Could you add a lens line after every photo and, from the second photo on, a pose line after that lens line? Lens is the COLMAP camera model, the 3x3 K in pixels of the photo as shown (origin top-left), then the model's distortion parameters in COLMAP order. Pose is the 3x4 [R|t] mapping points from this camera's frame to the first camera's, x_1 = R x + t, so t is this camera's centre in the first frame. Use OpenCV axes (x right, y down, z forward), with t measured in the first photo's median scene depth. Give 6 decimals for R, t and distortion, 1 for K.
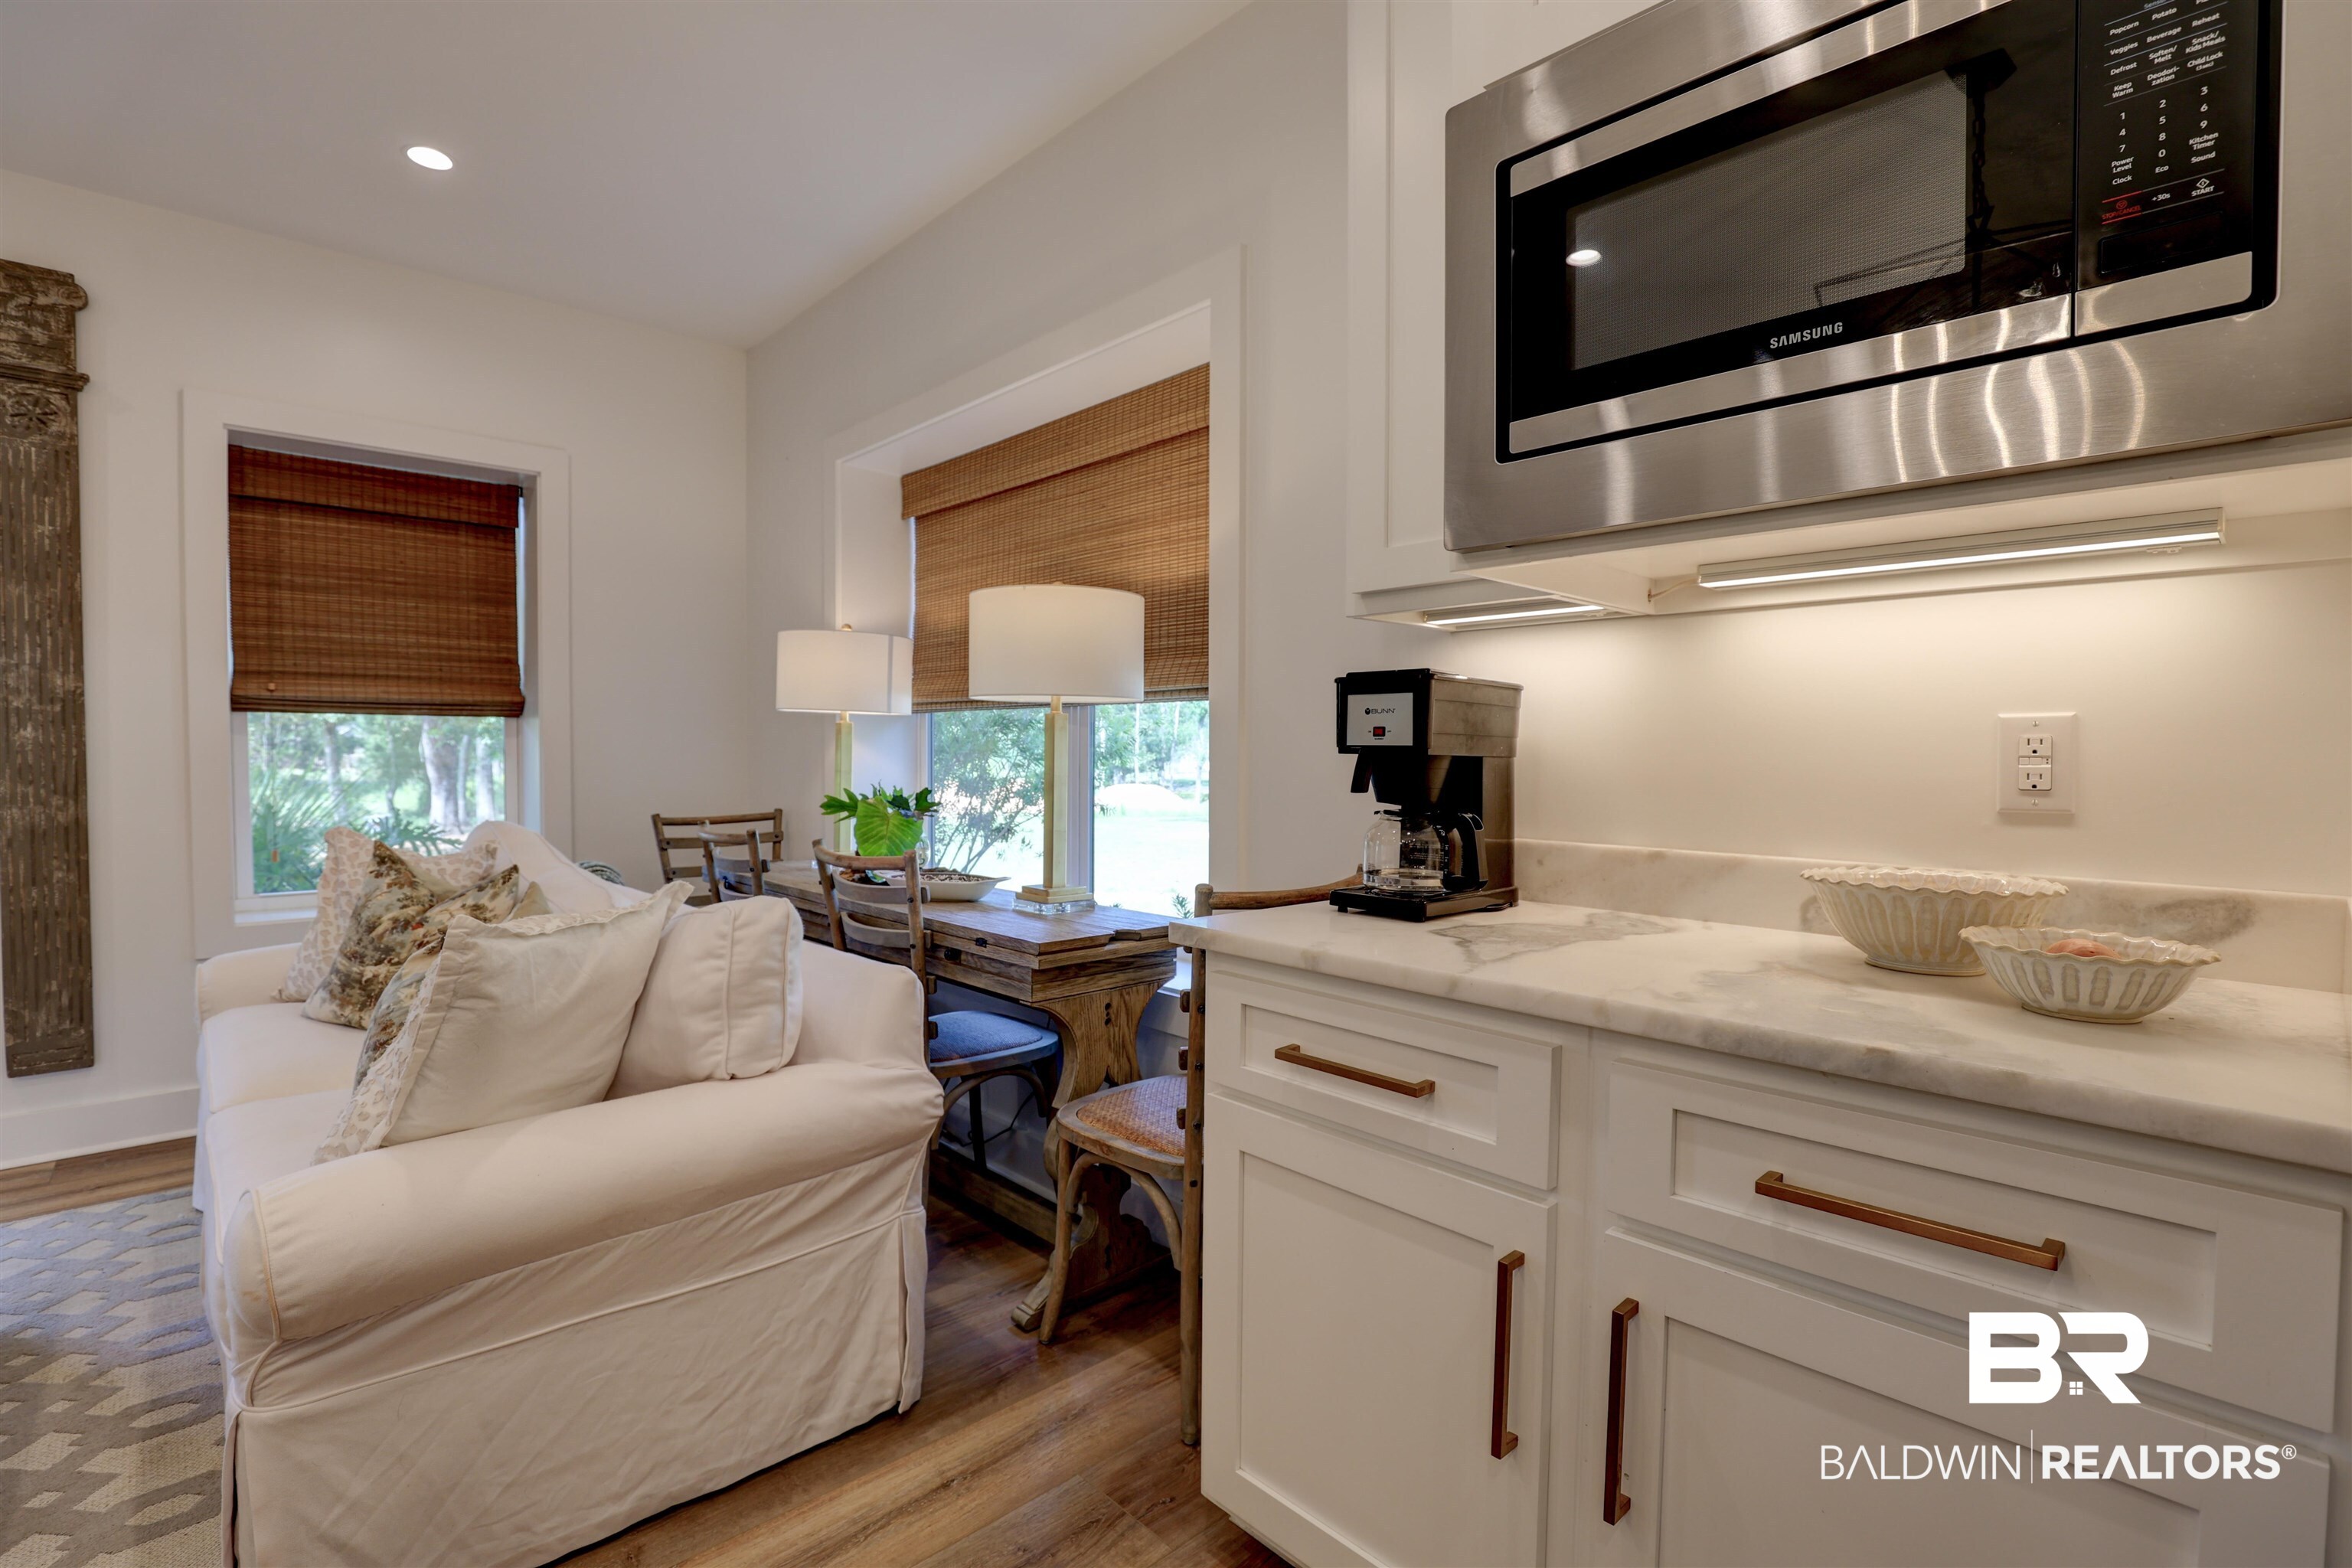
lens RADIAL K [[1073.2, 0, 1182.6], [0, 1073.2, 789.4], [0, 0, 1]] dist [-0.035006, 0.006393]
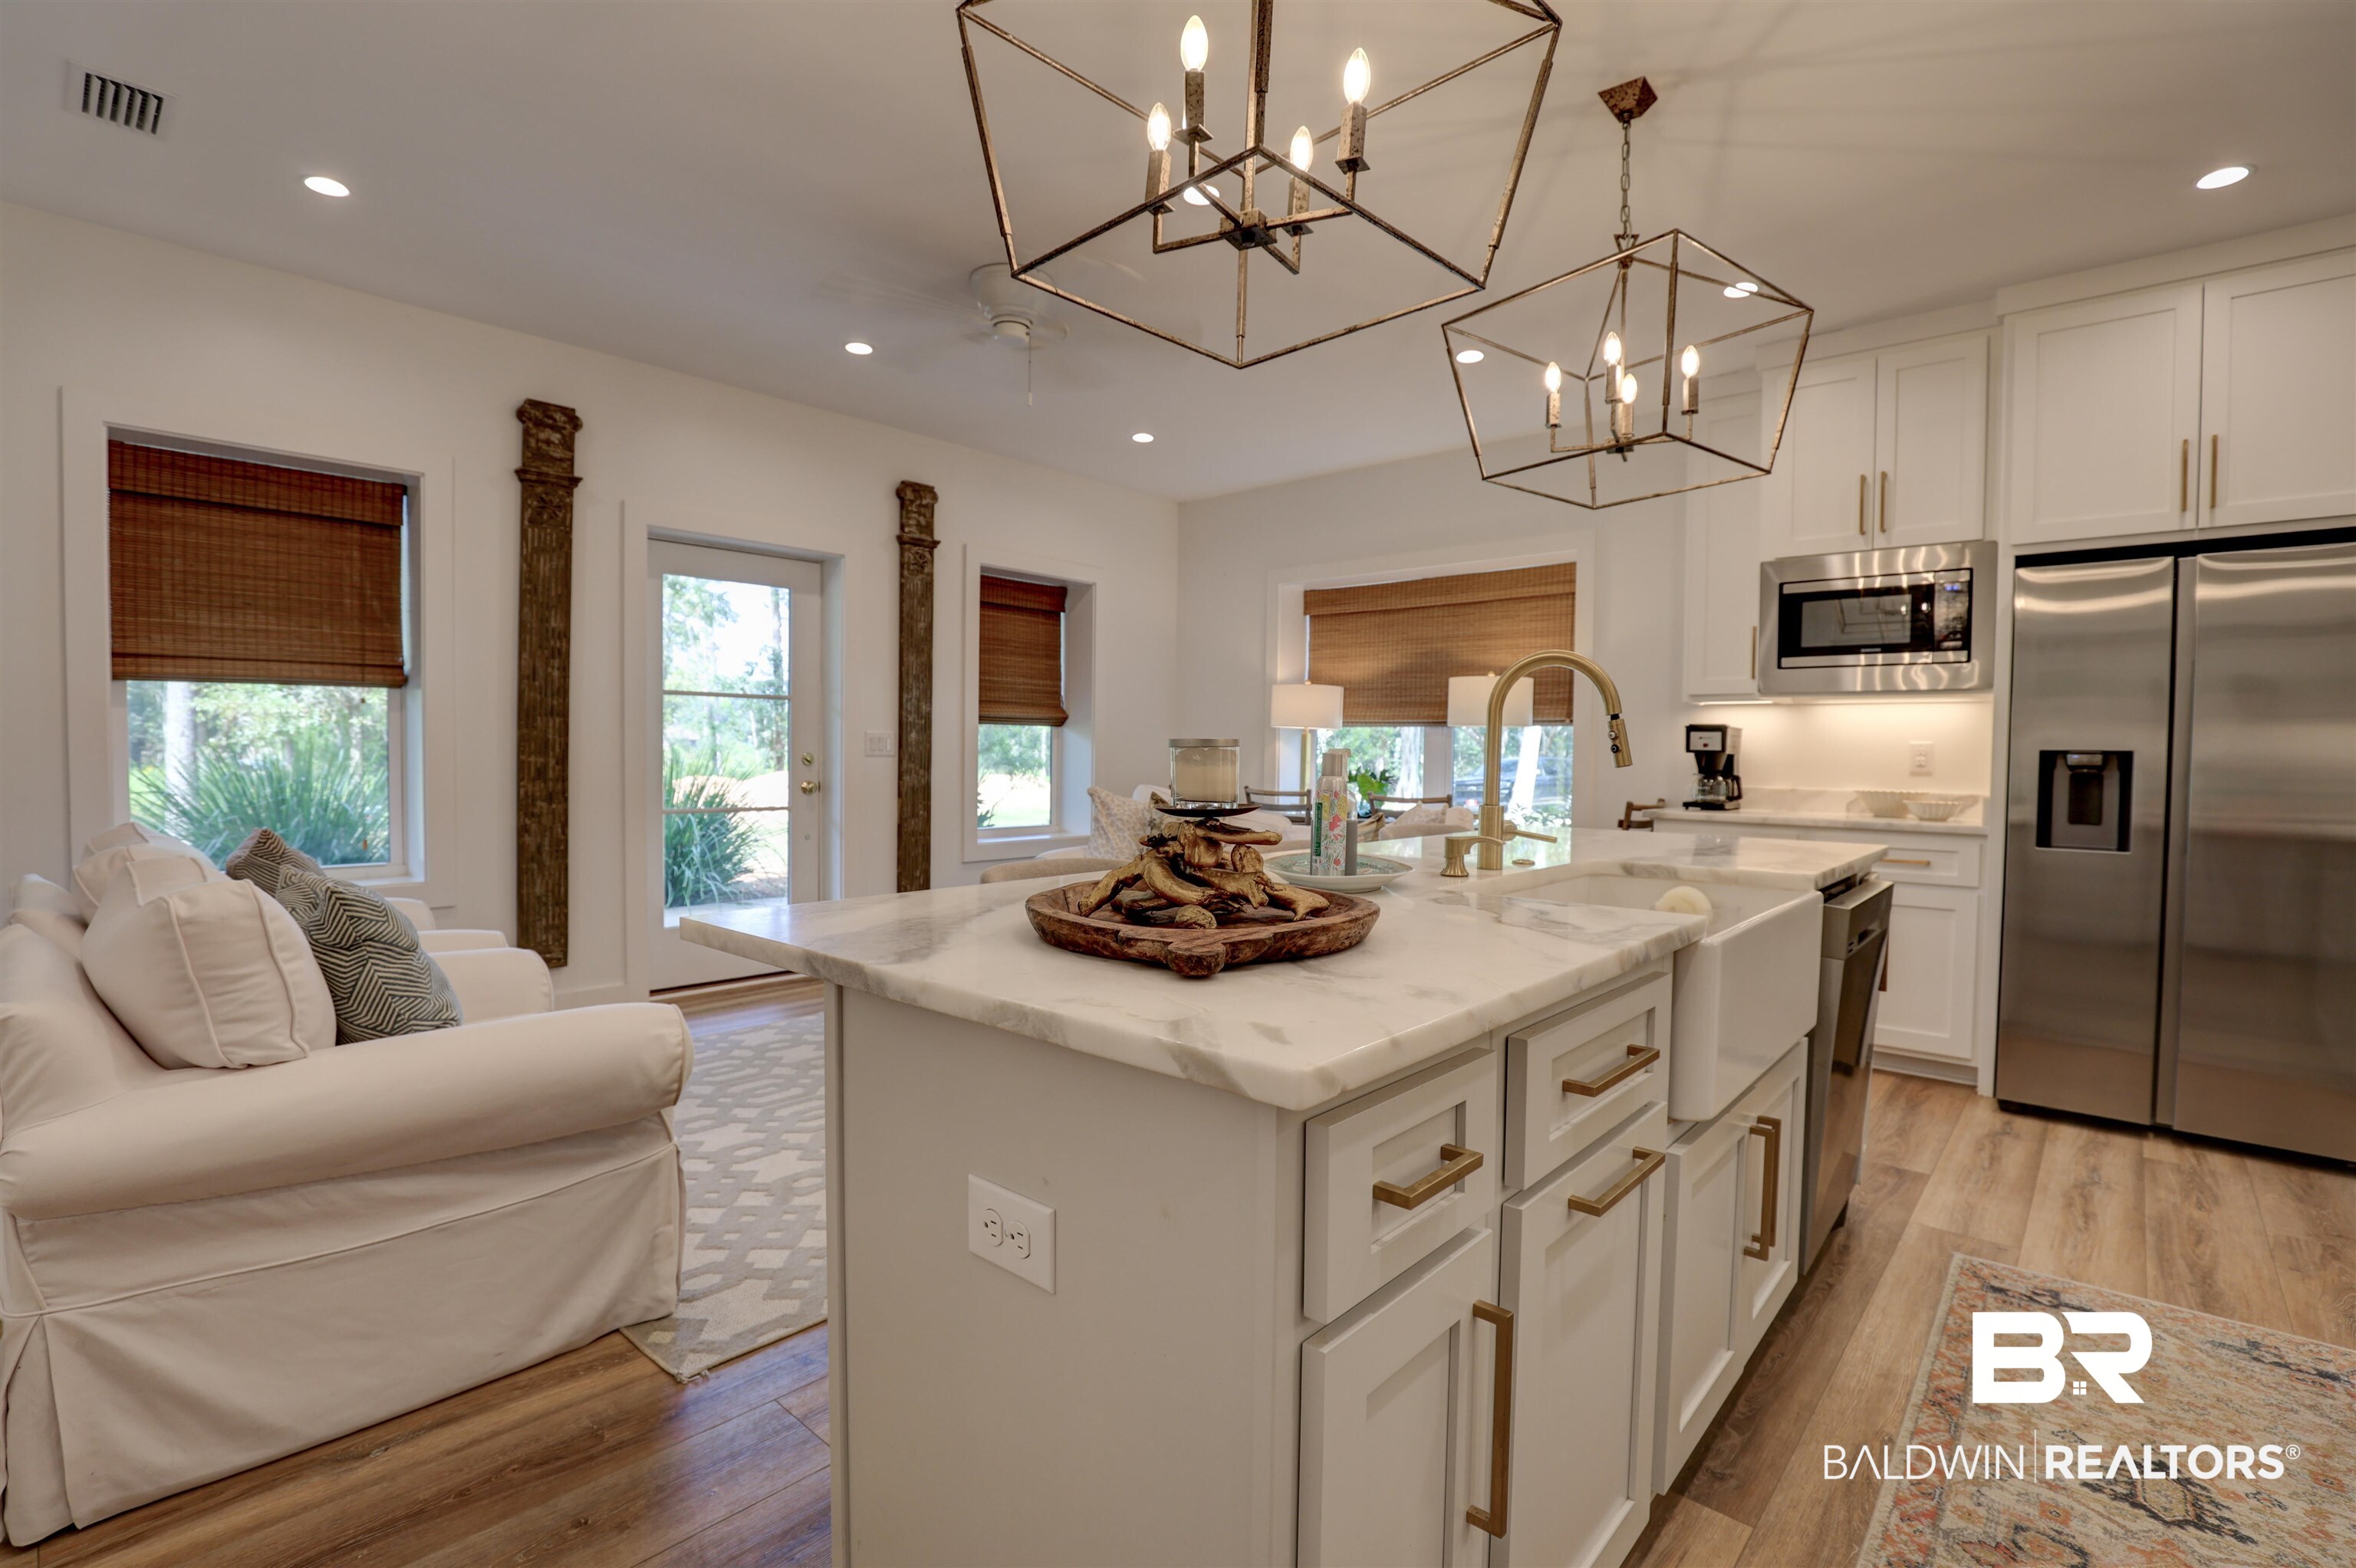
lens RADIAL K [[1074.9, 0, 1184.6], [0, 1074.9, 789.4], [0, 0, 1]] dist [-0.035006, 0.006393]
pose [[0.996217, 0.005288, 0.086738, -1.324897], [-0.005378, 0.999985, 0.000795, 0.063471], [-0.086732, -0.001258, 0.996231, -1.571409]]
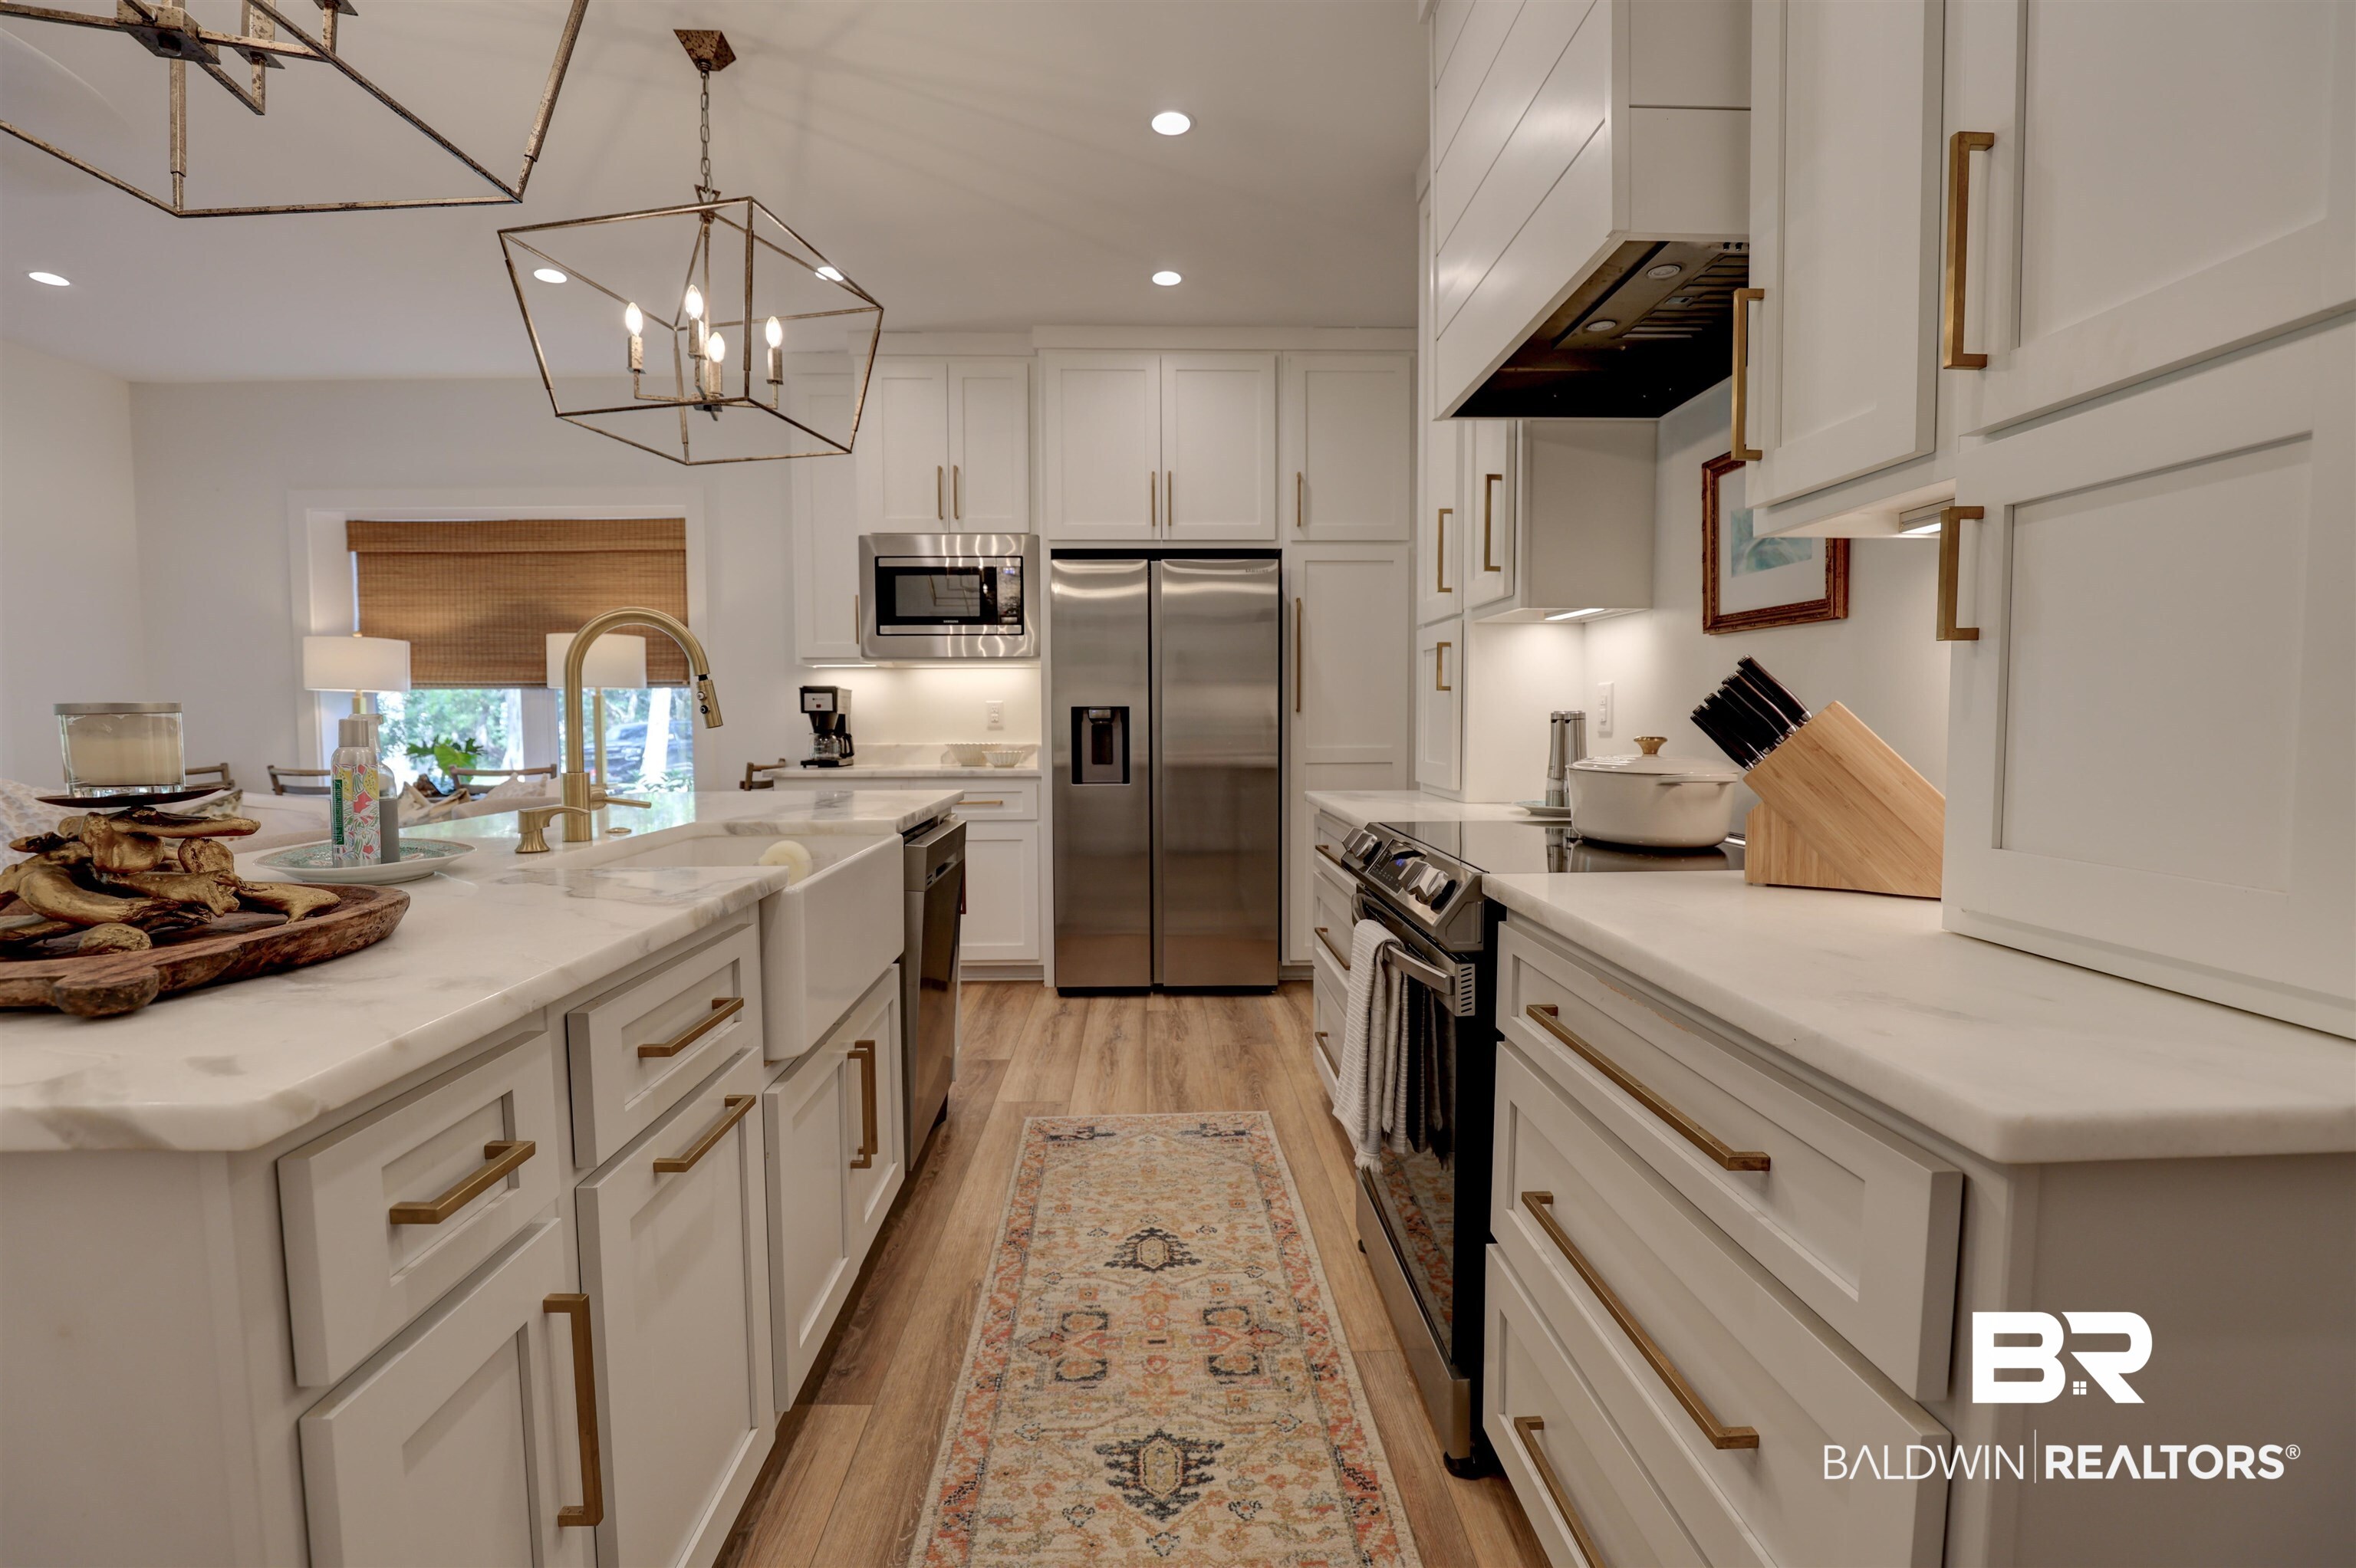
lens RADIAL K [[1074.9, 0, 1184.6], [0, 1074.9, 789.4], [0, 0, 1]] dist [-0.035006, 0.006393]
pose [[0.660912, -0.057494, 0.748257, -1.283376], [0.033690, 0.998329, 0.046952, 0.067772], [-0.749706, -0.005823, 0.661745, -1.617181]]
